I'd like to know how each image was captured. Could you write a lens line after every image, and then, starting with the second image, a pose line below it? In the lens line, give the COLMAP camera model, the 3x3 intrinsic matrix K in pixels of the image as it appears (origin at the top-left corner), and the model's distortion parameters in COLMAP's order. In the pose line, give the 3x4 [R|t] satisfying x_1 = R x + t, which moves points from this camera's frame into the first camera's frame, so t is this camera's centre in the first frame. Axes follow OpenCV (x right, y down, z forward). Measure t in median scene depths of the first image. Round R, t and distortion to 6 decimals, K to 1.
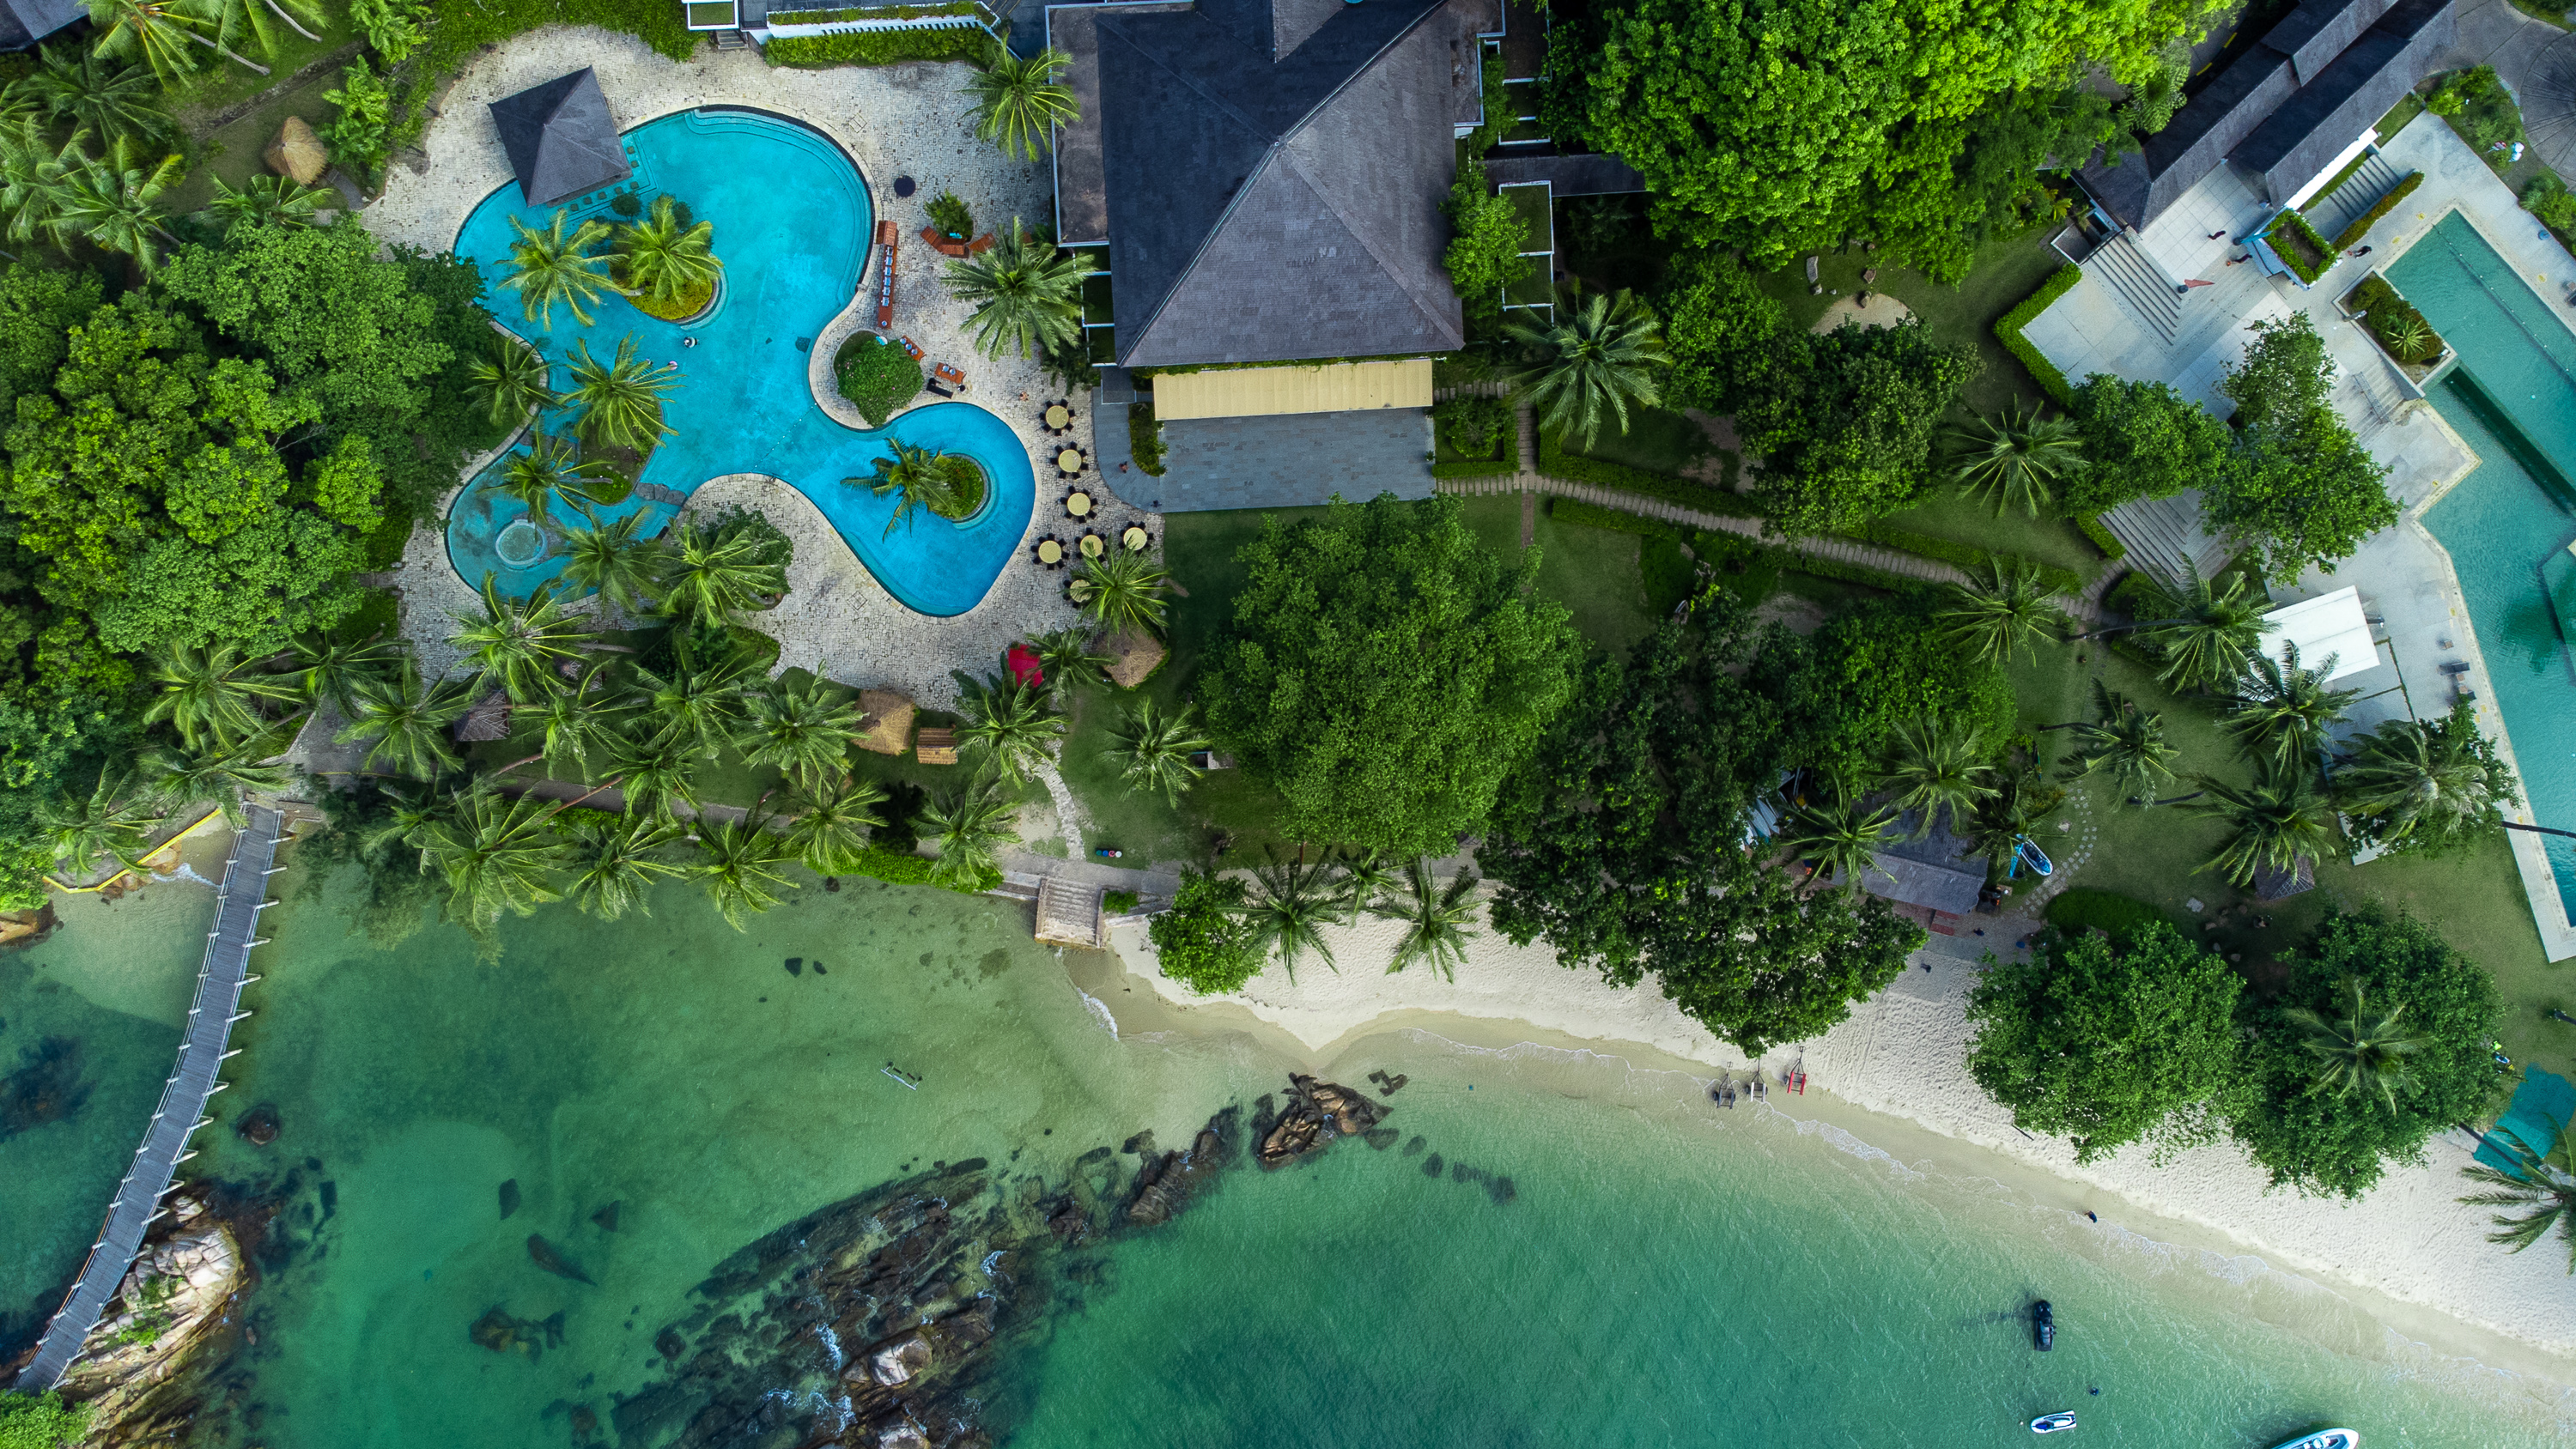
lens RADIAL K [[1786.6, 0, 1270.3], [0, 1786.6, 713.1], [0, 0, 1]] dist [-0.001624, -0.002674]
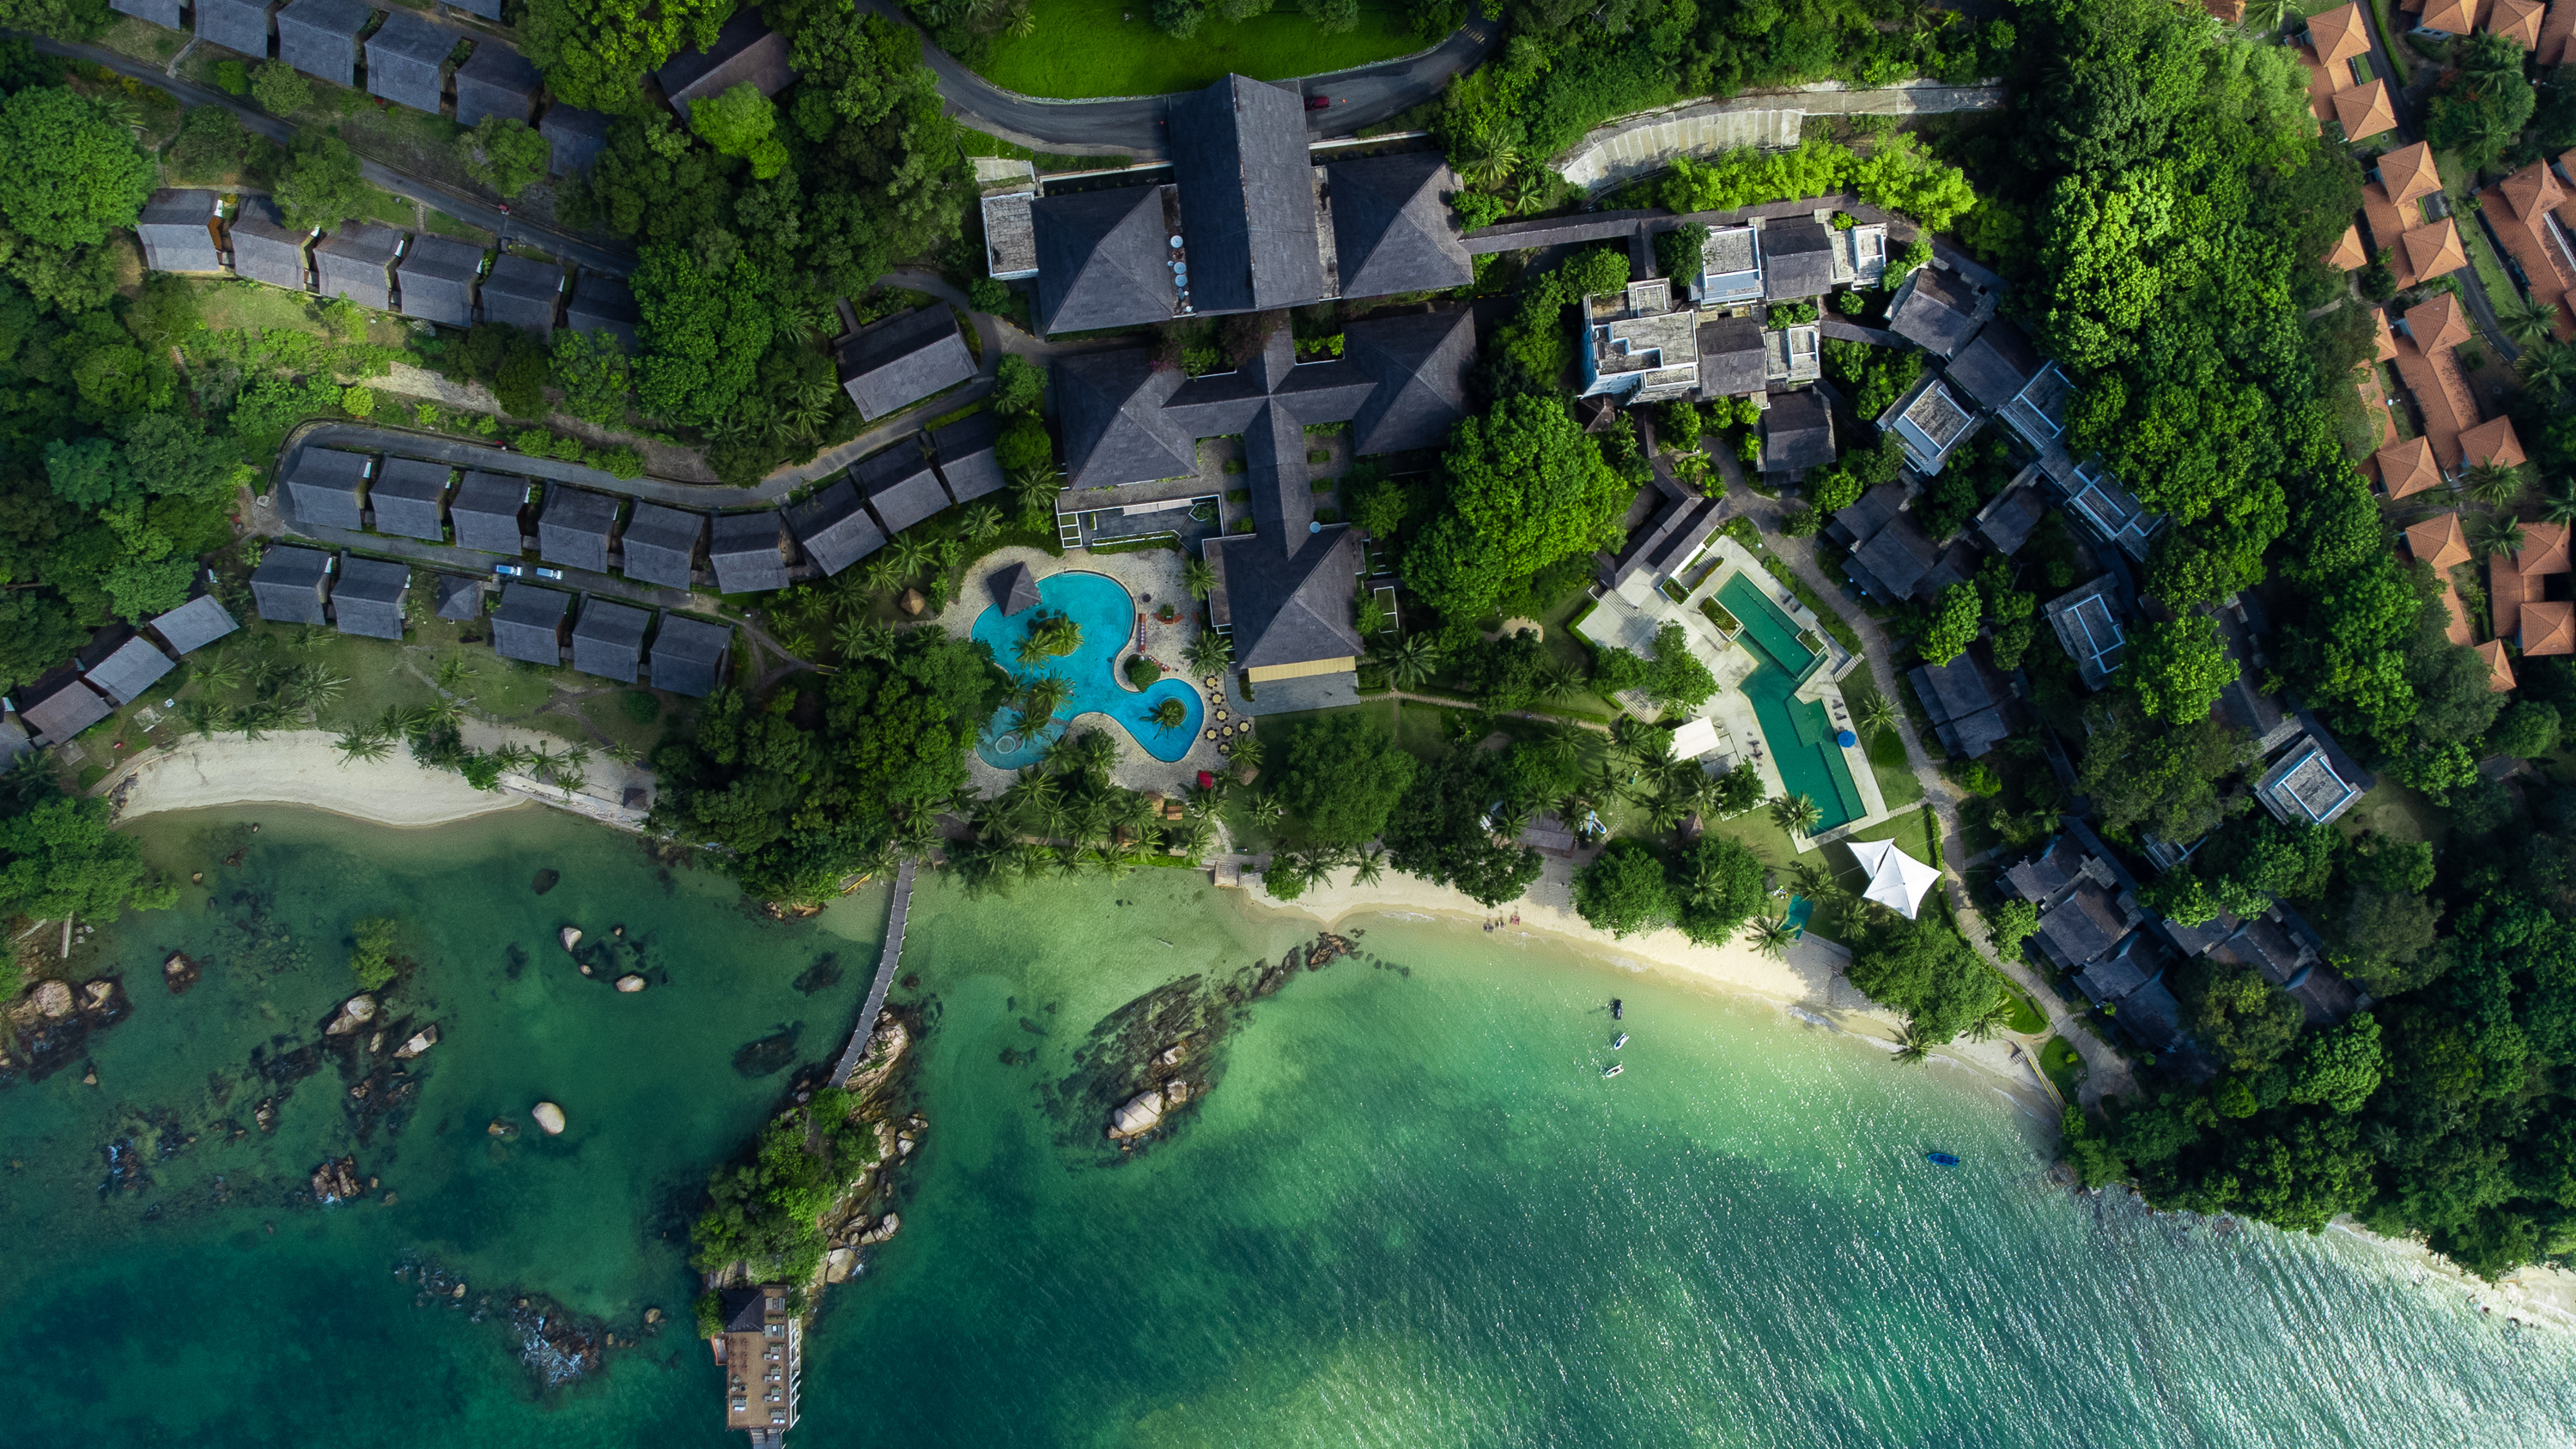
lens RADIAL K [[1786.6, 0, 1307.3], [0, 1786.6, 727.2], [0, 0, 1]] dist [-0.001624, -0.002674]
pose [[0.997393, -0.067911, 0.024404, -0.048344], [0.067740, 0.997673, 0.007744, -0.112421], [-0.024873, -0.006071, 0.999672, -1.586593]]
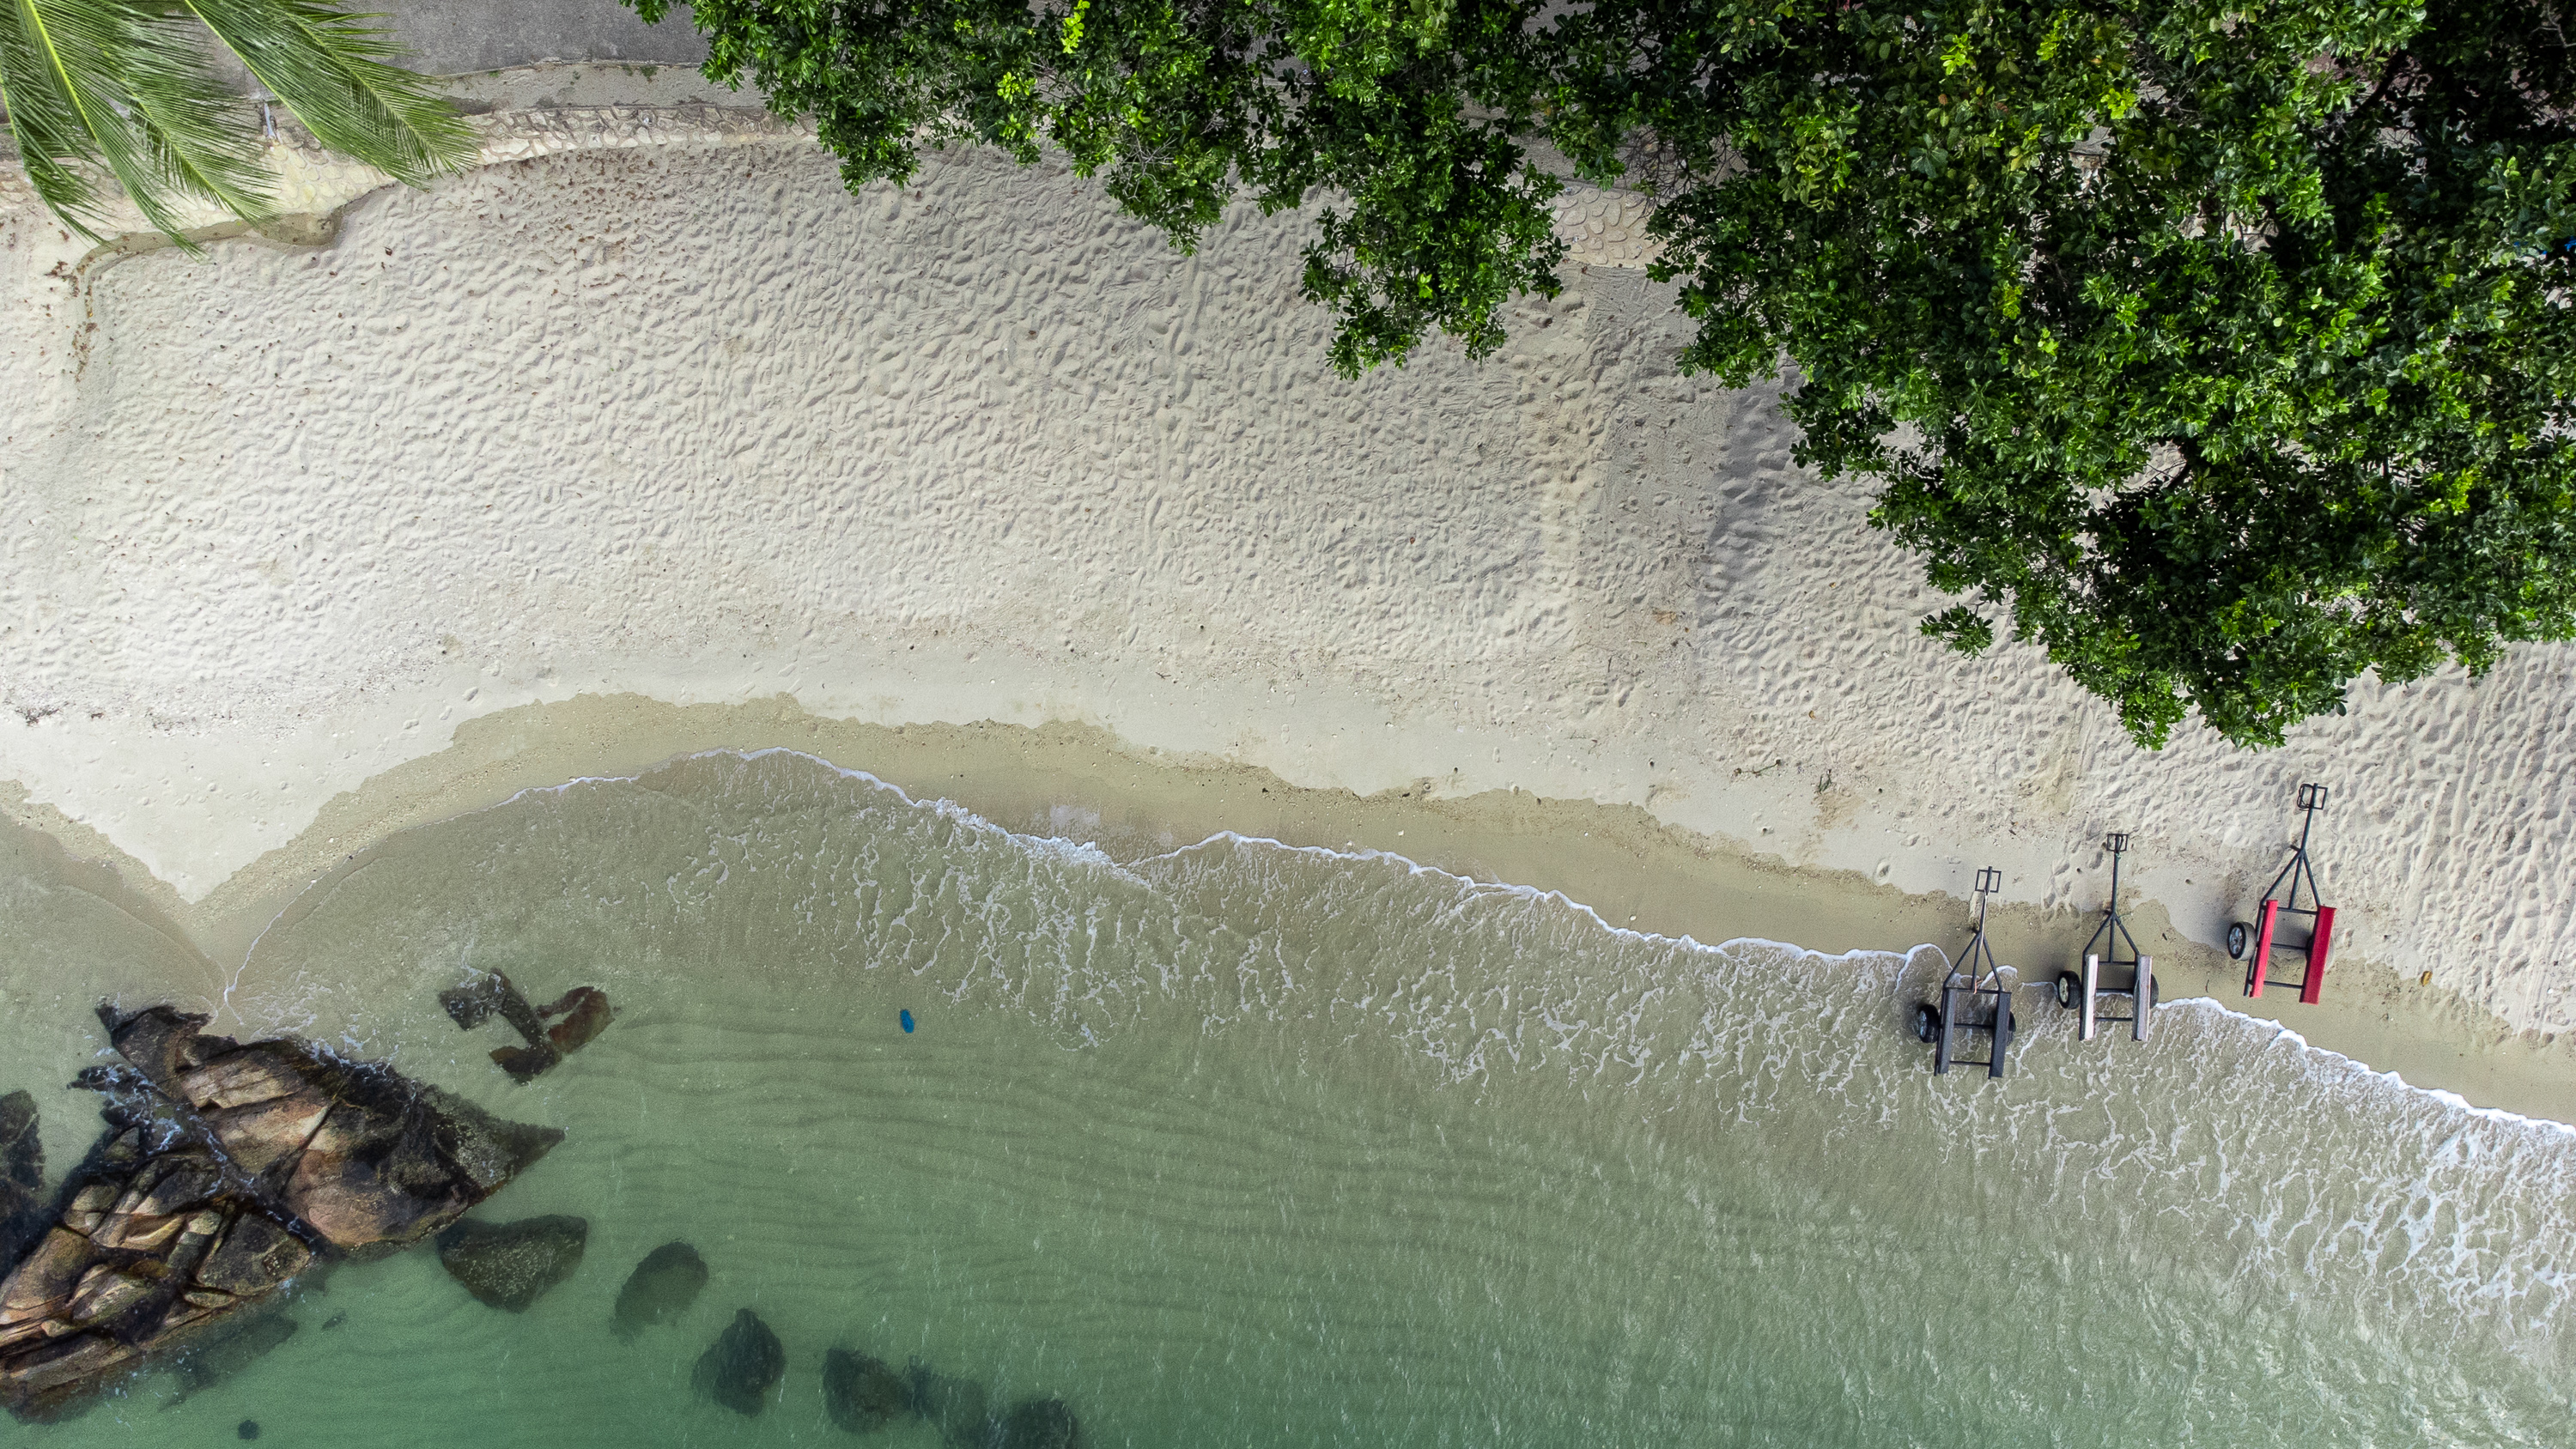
lens RADIAL K [[1786.6, 0, 1283.6], [0, 1786.6, 725.9], [0, 0, 1]] dist [-0.001624, -0.002674]
pose [[0.999171, -0.038643, 0.012771, 0.171041], [0.038141, 0.998571, 0.037434, 0.169565], [-0.014199, -0.036916, 0.999217, 0.797556]]
